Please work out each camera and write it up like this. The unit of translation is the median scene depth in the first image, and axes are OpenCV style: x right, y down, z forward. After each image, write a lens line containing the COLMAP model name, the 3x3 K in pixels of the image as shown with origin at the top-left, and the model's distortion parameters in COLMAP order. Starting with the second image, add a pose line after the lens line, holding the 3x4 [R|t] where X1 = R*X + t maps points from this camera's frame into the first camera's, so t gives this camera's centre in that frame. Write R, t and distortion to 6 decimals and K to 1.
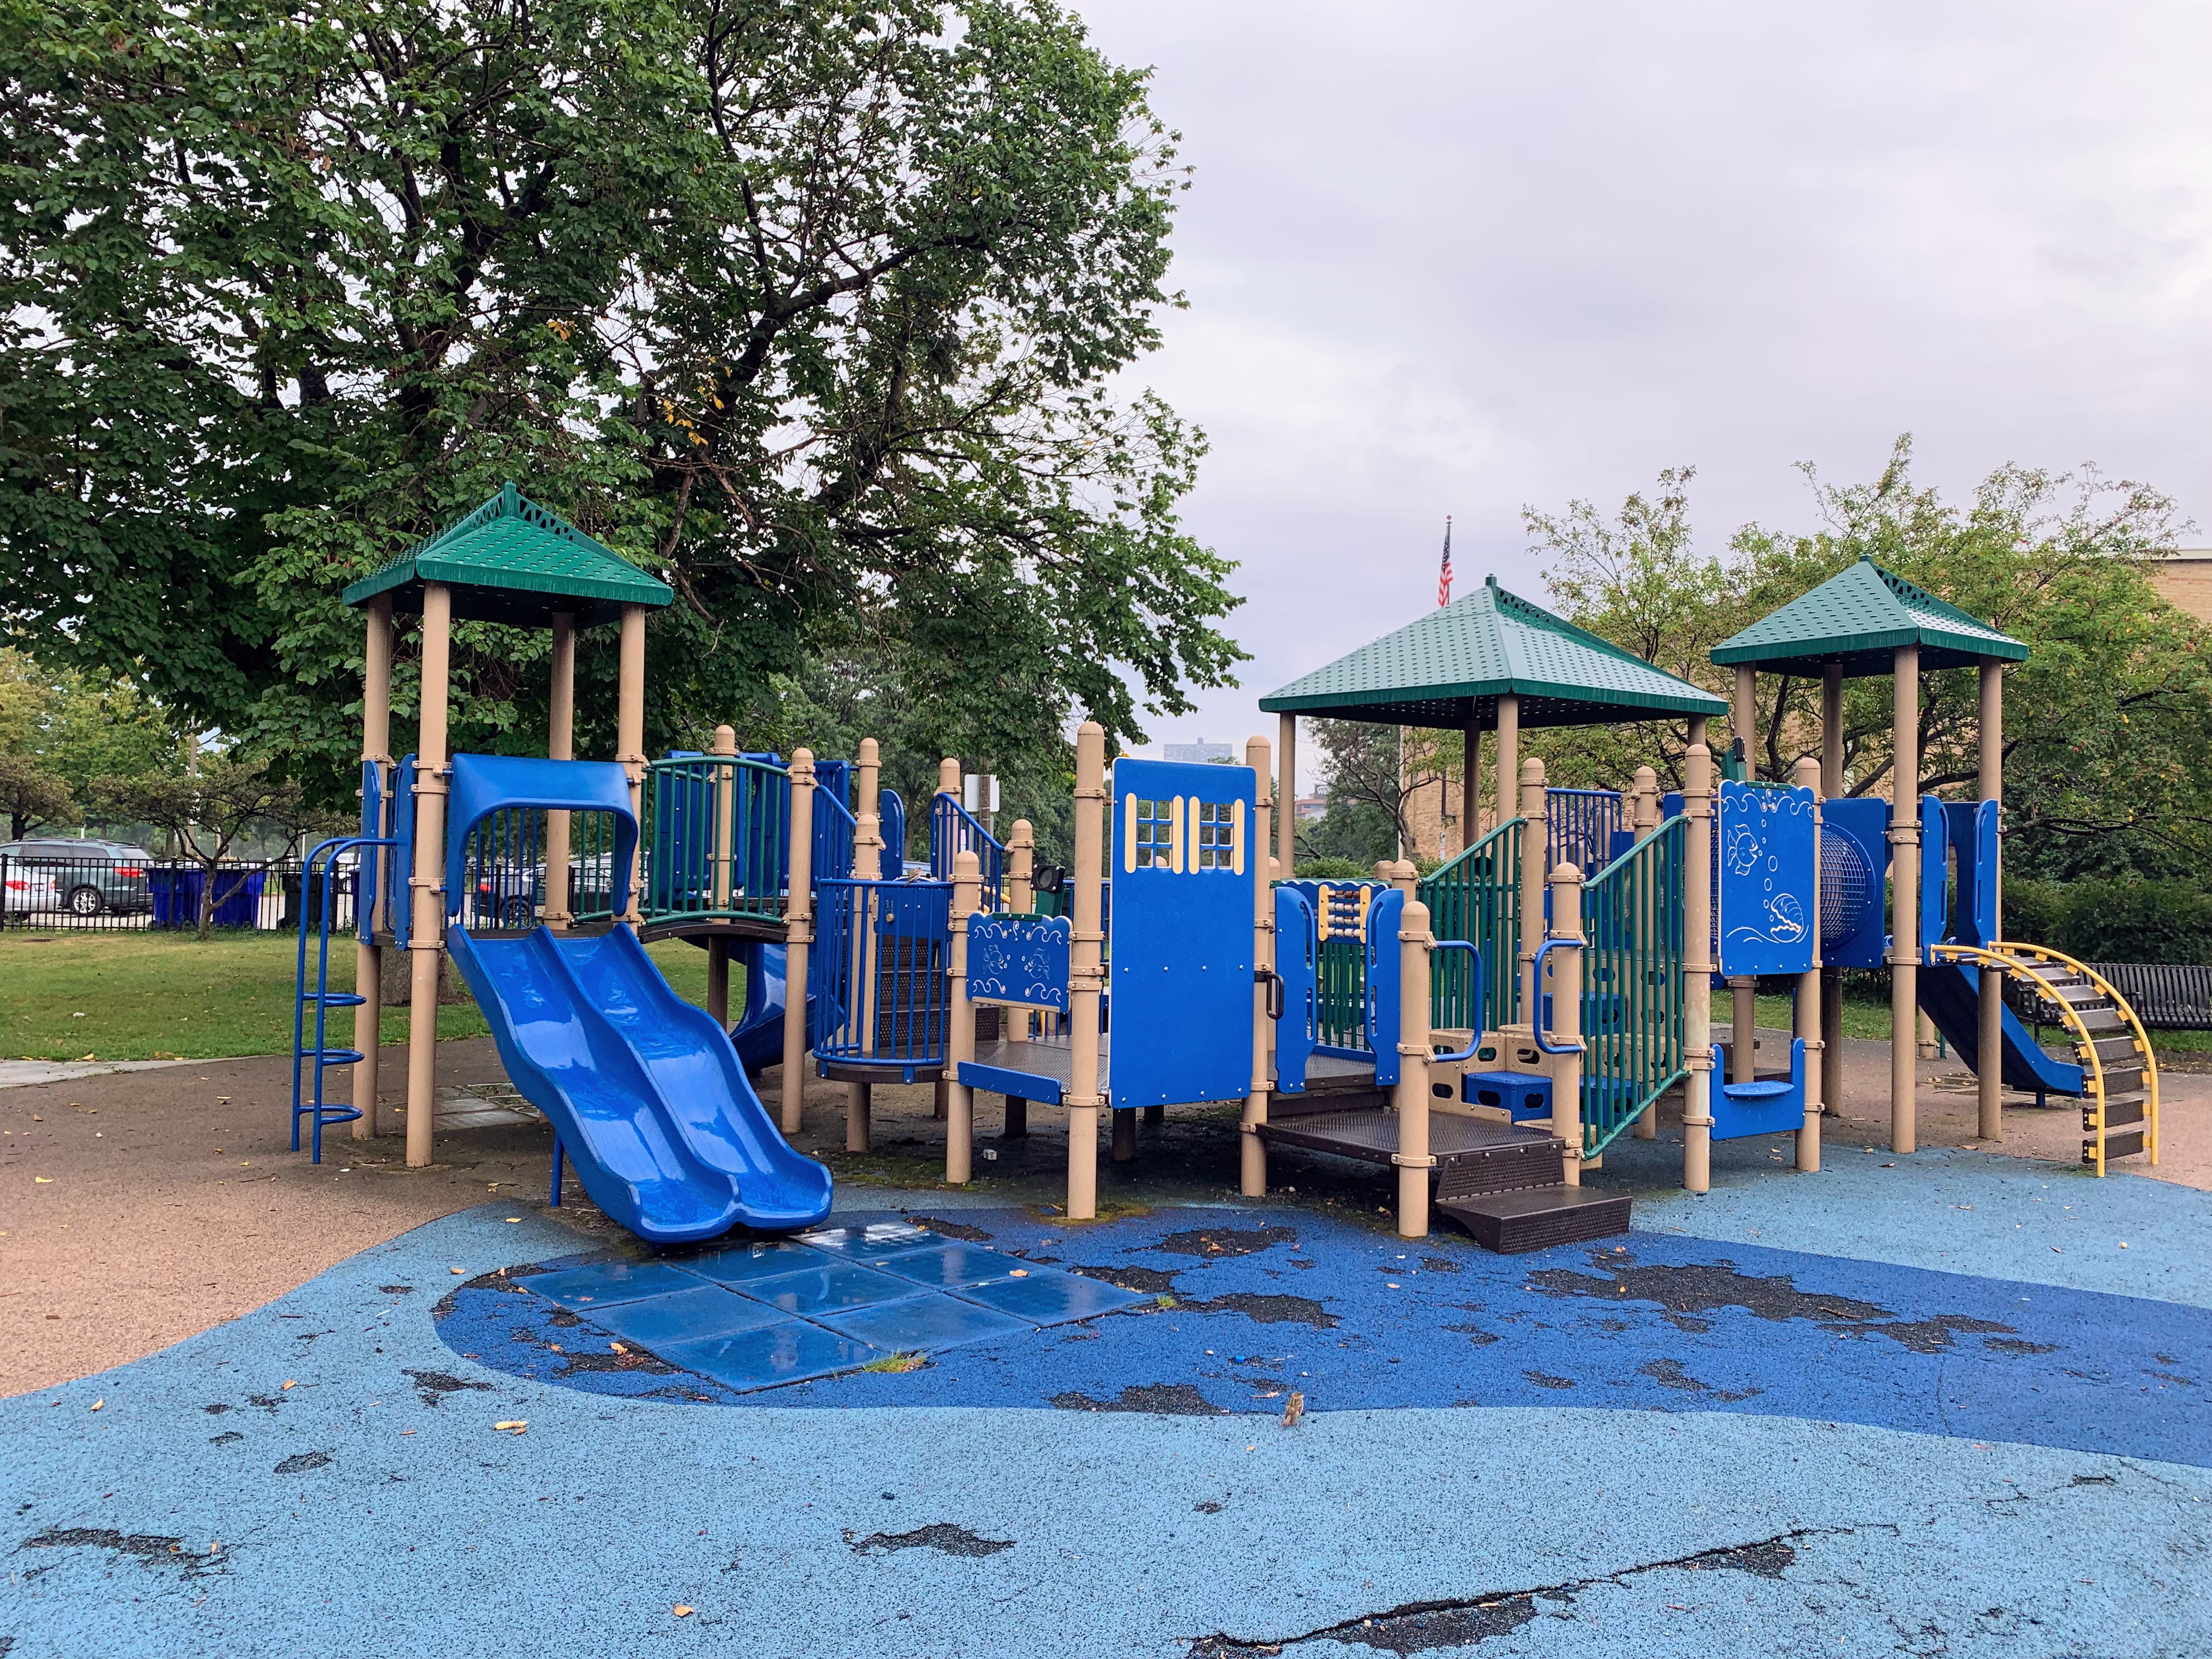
lens RADIAL K [[1695.3, 0, 1106.6], [0, 1695.3, 817.0], [0, 0, 1]] dist [0.017556, -0.009782]
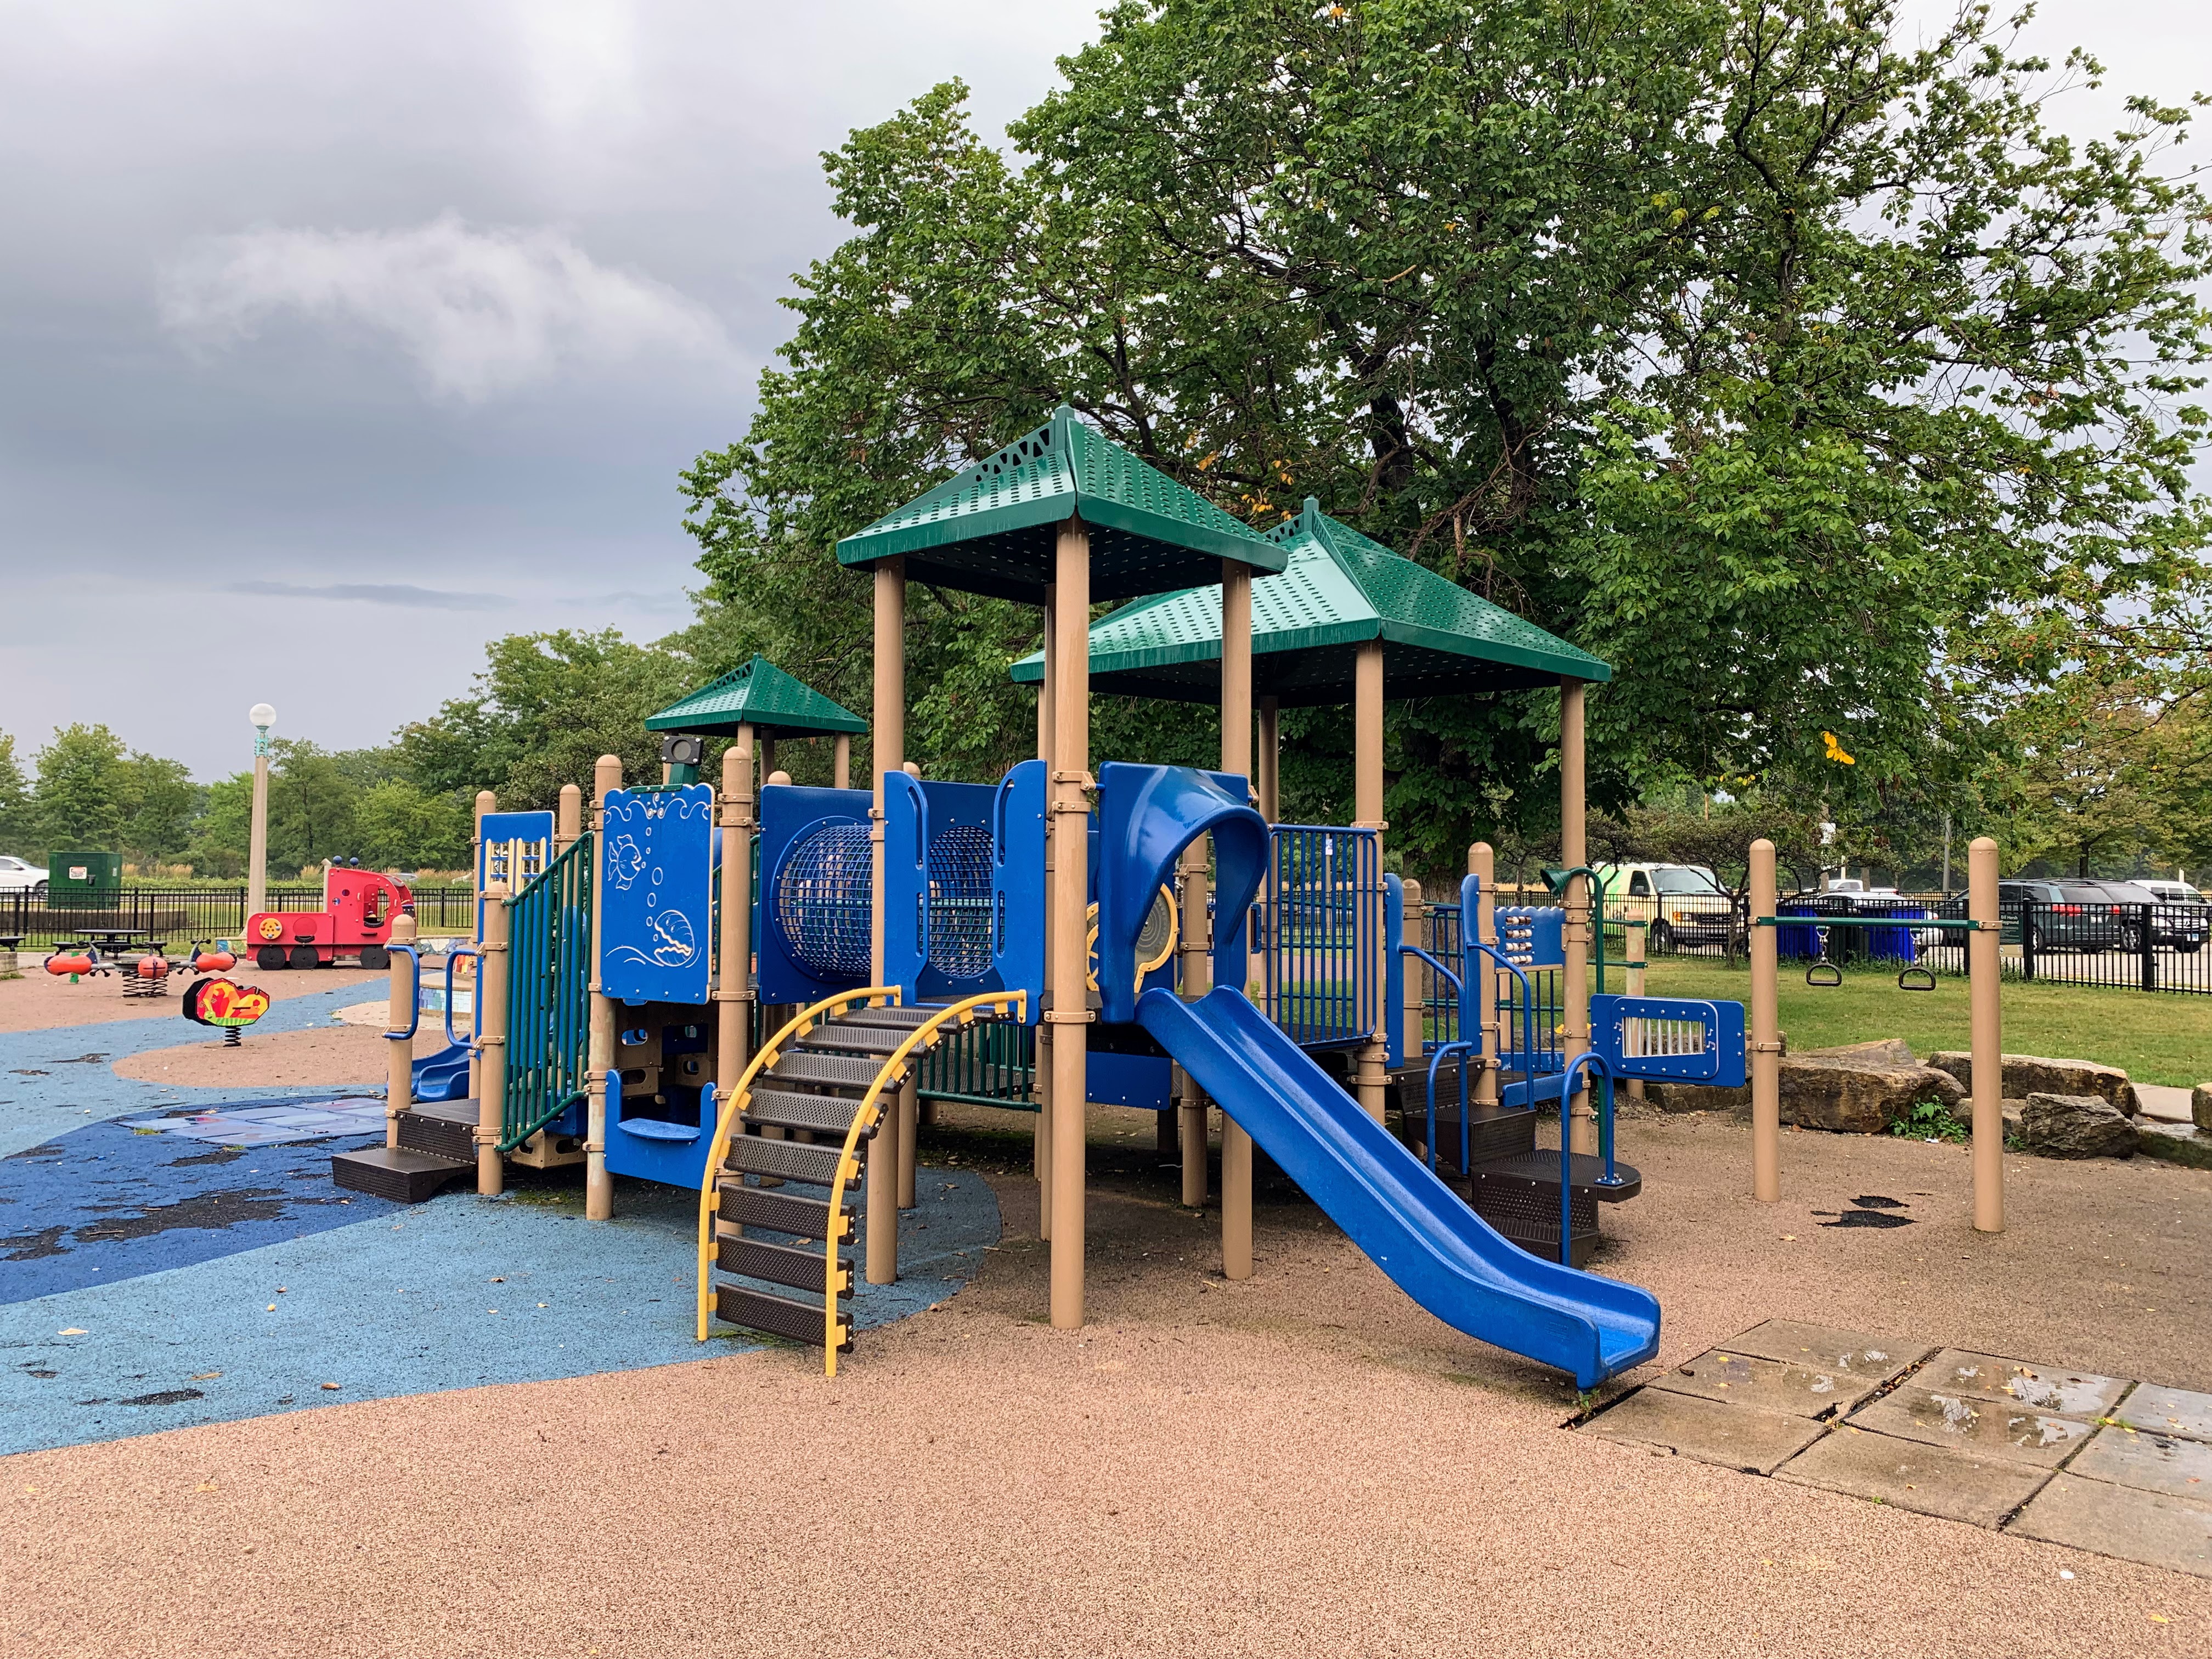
lens RADIAL K [[1695.3, 0, 1106.6], [0, 1695.3, 817.0], [0, 0, 1]] dist [0.017556, -0.009782]
pose [[0.218391, -0.059350, -0.974055, 1.361025], [0.025209, 0.998159, -0.055167, 0.053436], [0.975536, -0.012507, 0.219485, 1.077158]]
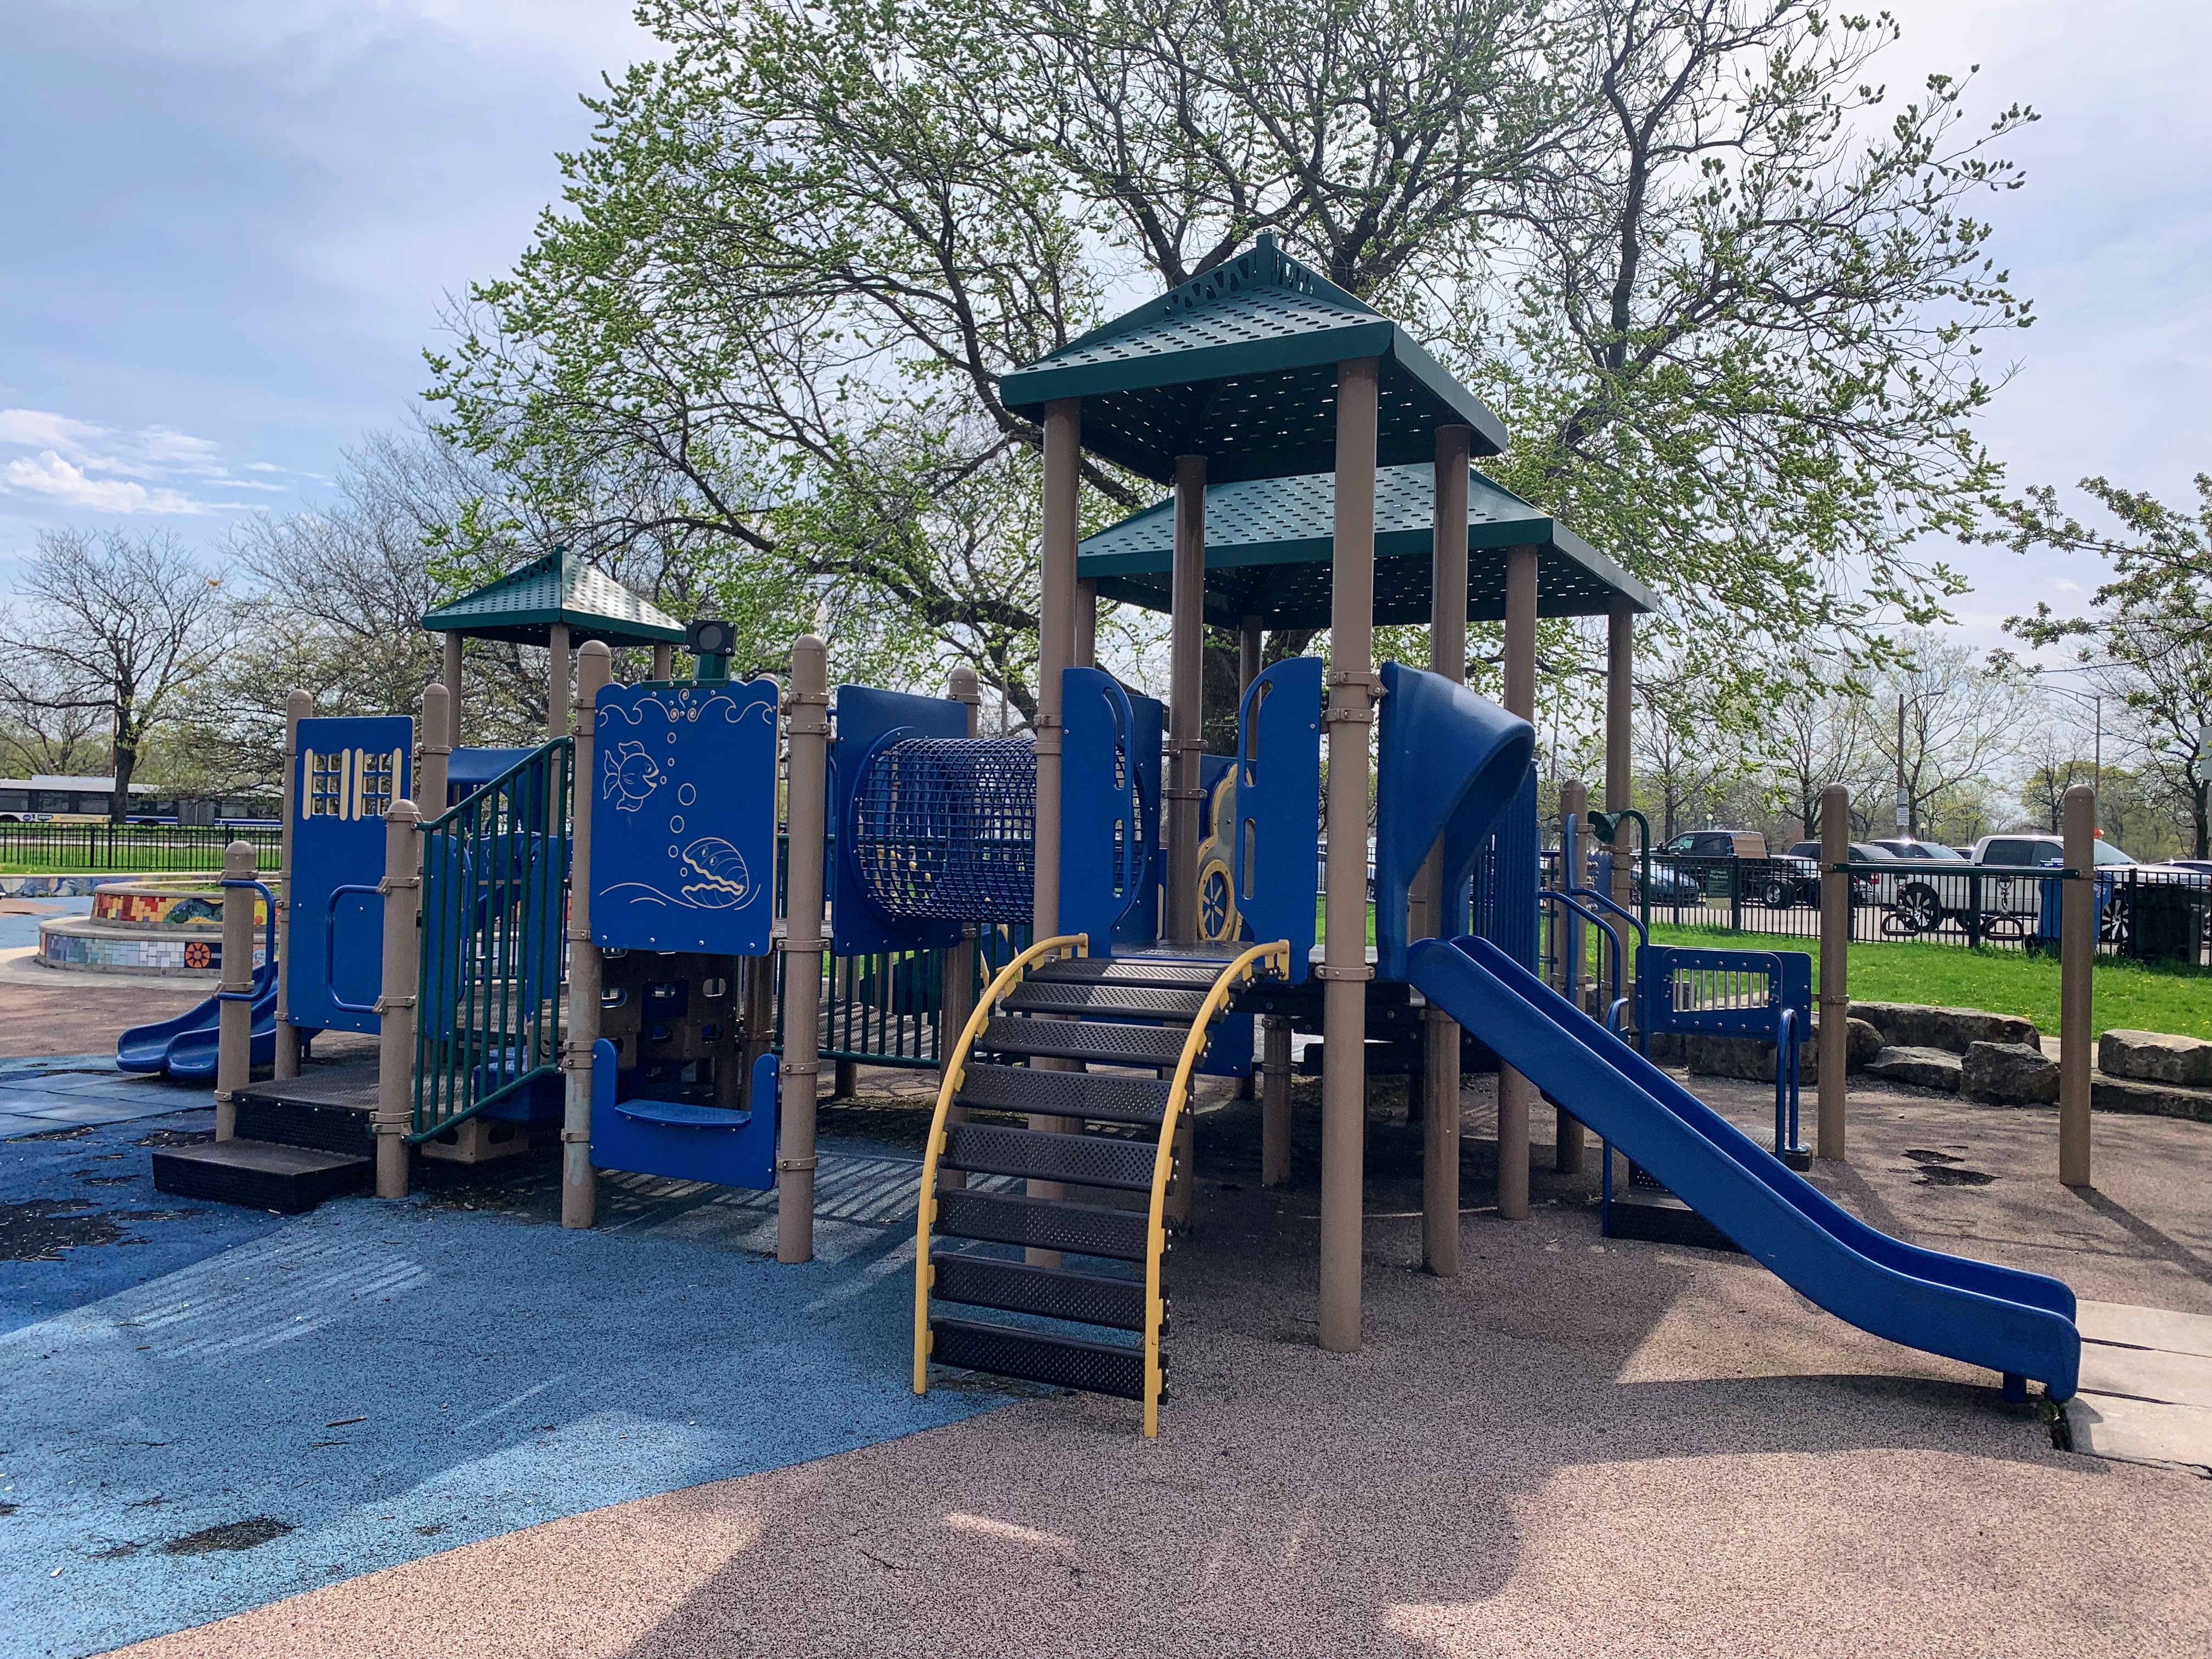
lens RADIAL K [[1695.3, 0, 1106.6], [0, 1695.3, 817.0], [0, 0, 1]] dist [0.017556, -0.009782]
pose [[0.449190, -0.023434, -0.893129, 1.139343], [0.010838, 0.999725, -0.020780, 0.055261], [0.893370, -0.000346, 0.449321, 0.874694]]
